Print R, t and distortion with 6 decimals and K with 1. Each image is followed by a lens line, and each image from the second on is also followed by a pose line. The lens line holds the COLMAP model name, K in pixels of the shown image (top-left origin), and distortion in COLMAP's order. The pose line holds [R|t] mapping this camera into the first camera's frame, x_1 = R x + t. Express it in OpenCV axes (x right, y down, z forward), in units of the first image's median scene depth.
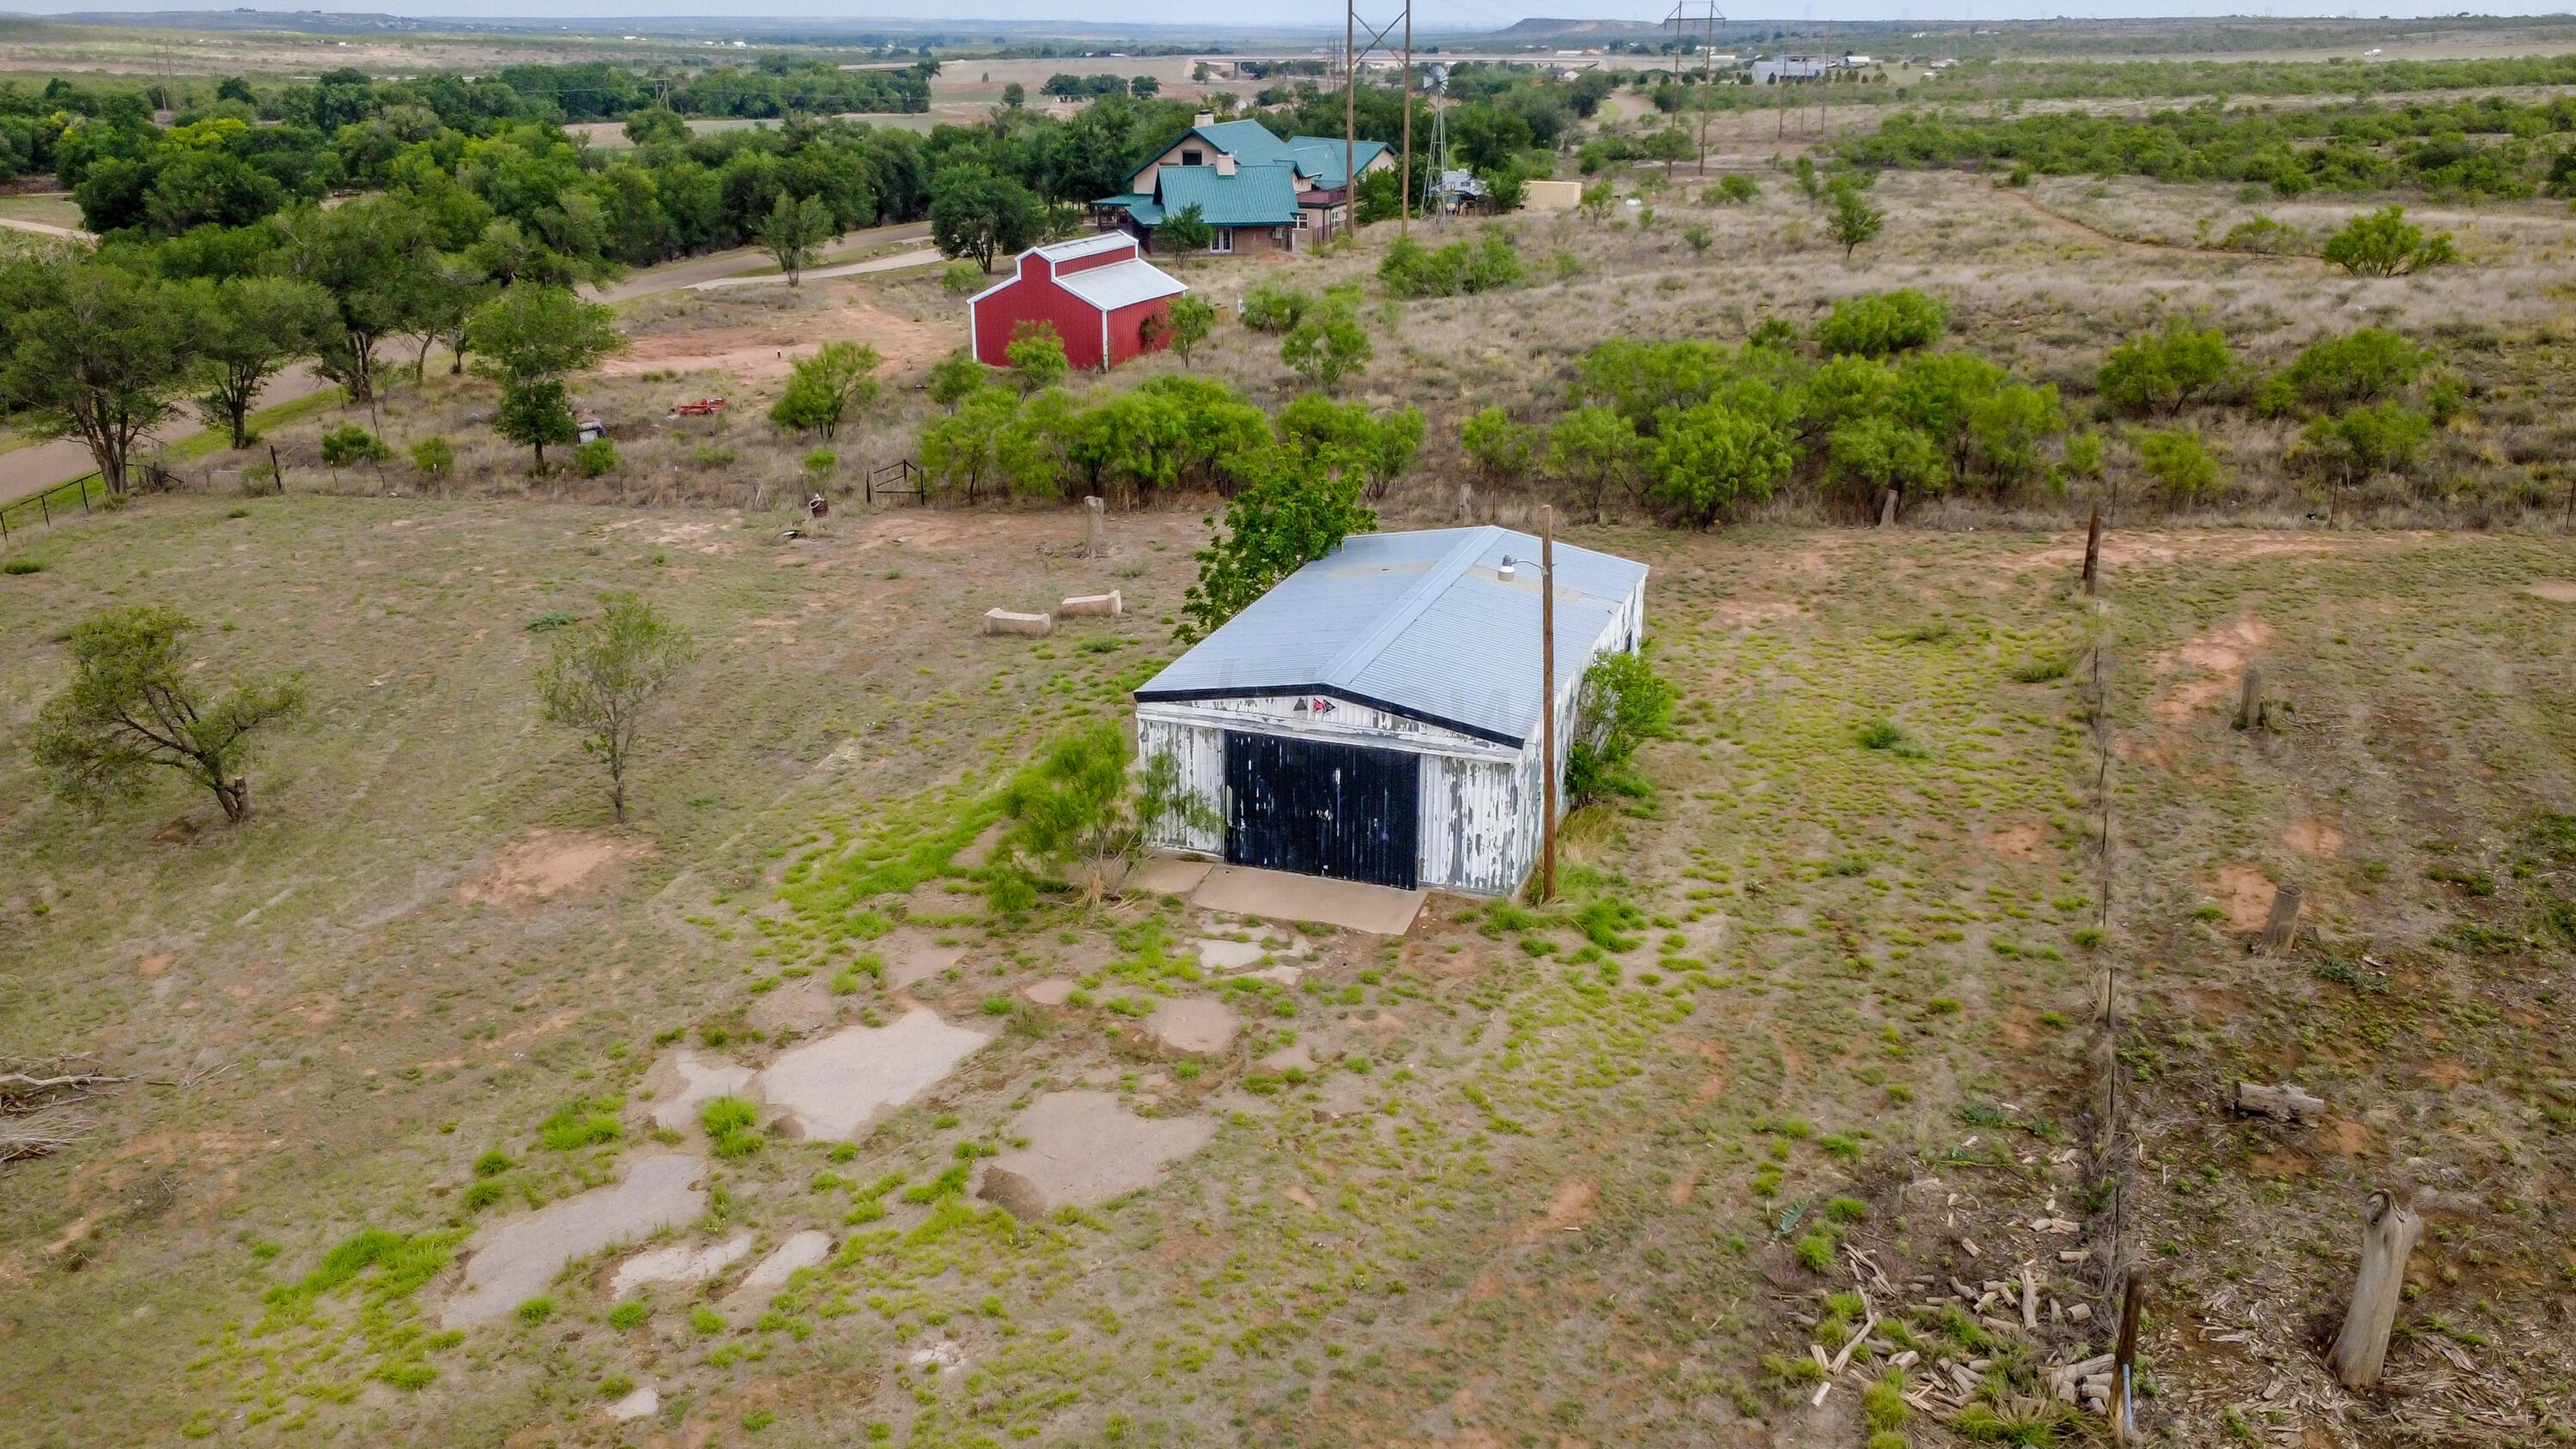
lens RADIAL K [[1968.2, 0, 1288.0], [0, 1968.2, 724.5], [0, 0, 1]] dist [-0.000305, -0.002015]
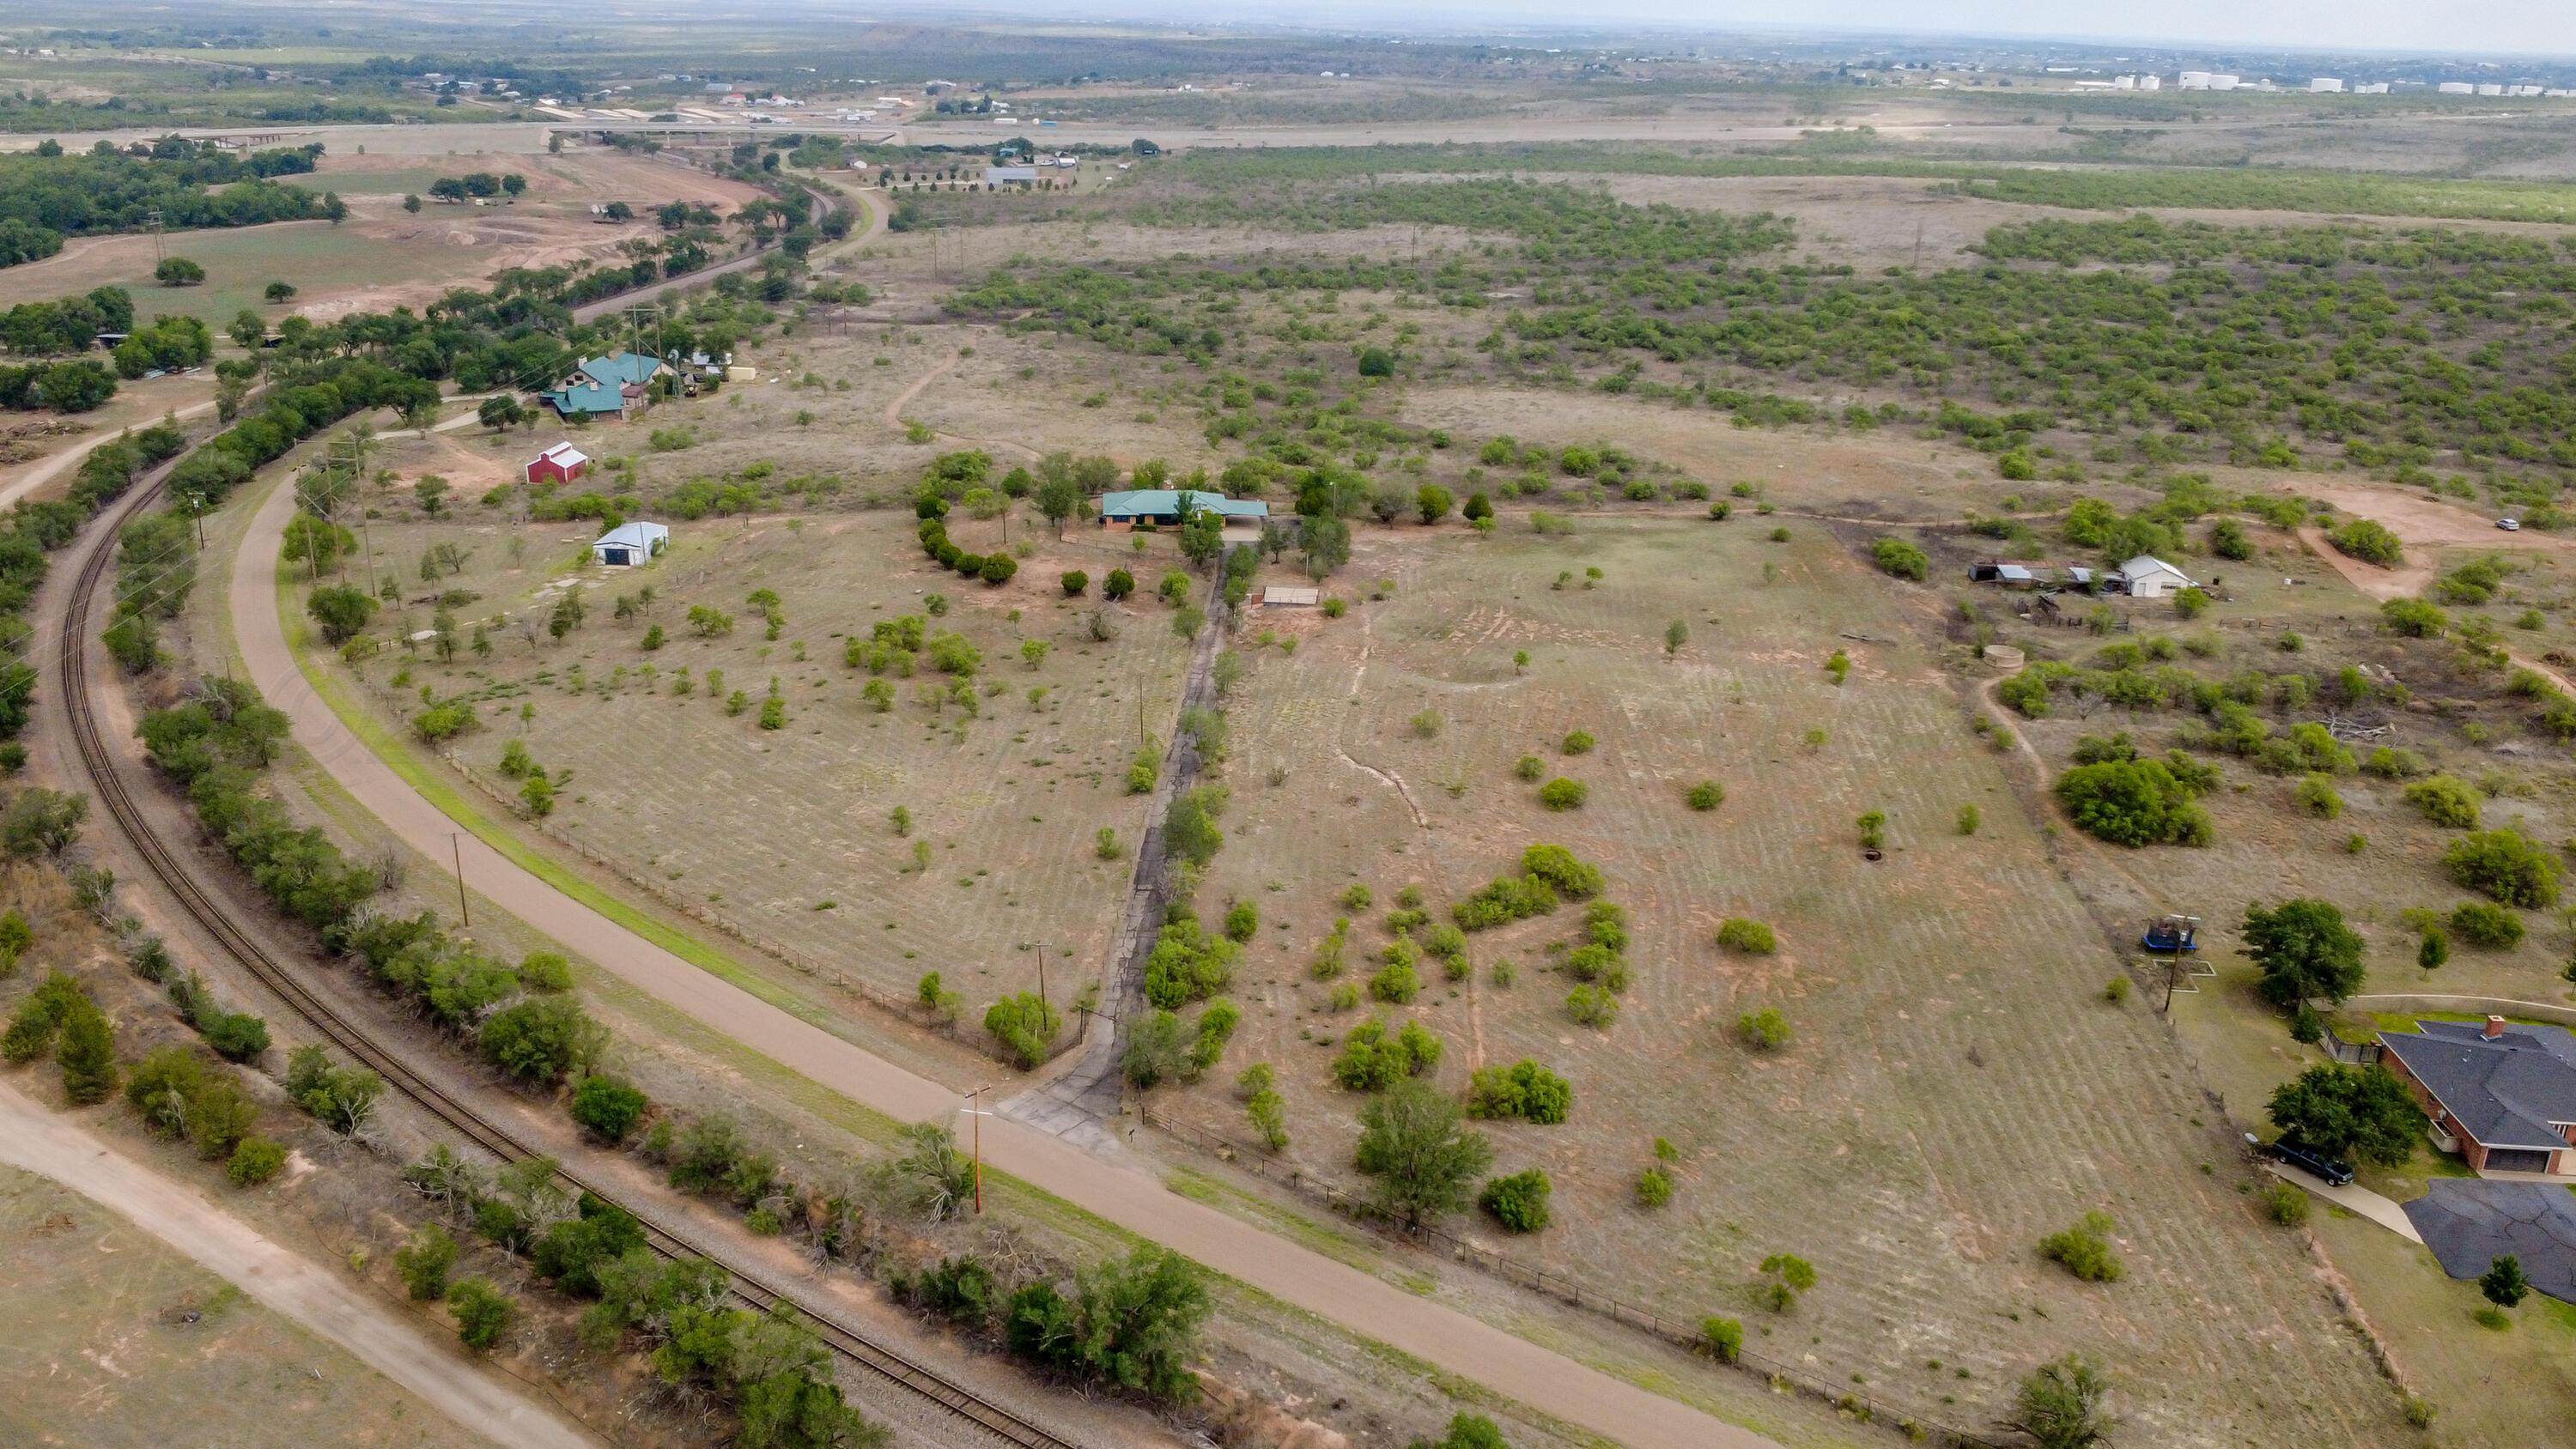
lens RADIAL K [[1968.2, 0, 1288.0], [0, 1968.2, 724.5], [0, 0, 1]] dist [-0.000305, -0.002015]
pose [[0.955137, -0.080871, 0.284909, 0.180071], [0.077313, 0.996724, 0.023732, 0.464359], [-0.285895, -0.000640, 0.958261, -4.677745]]
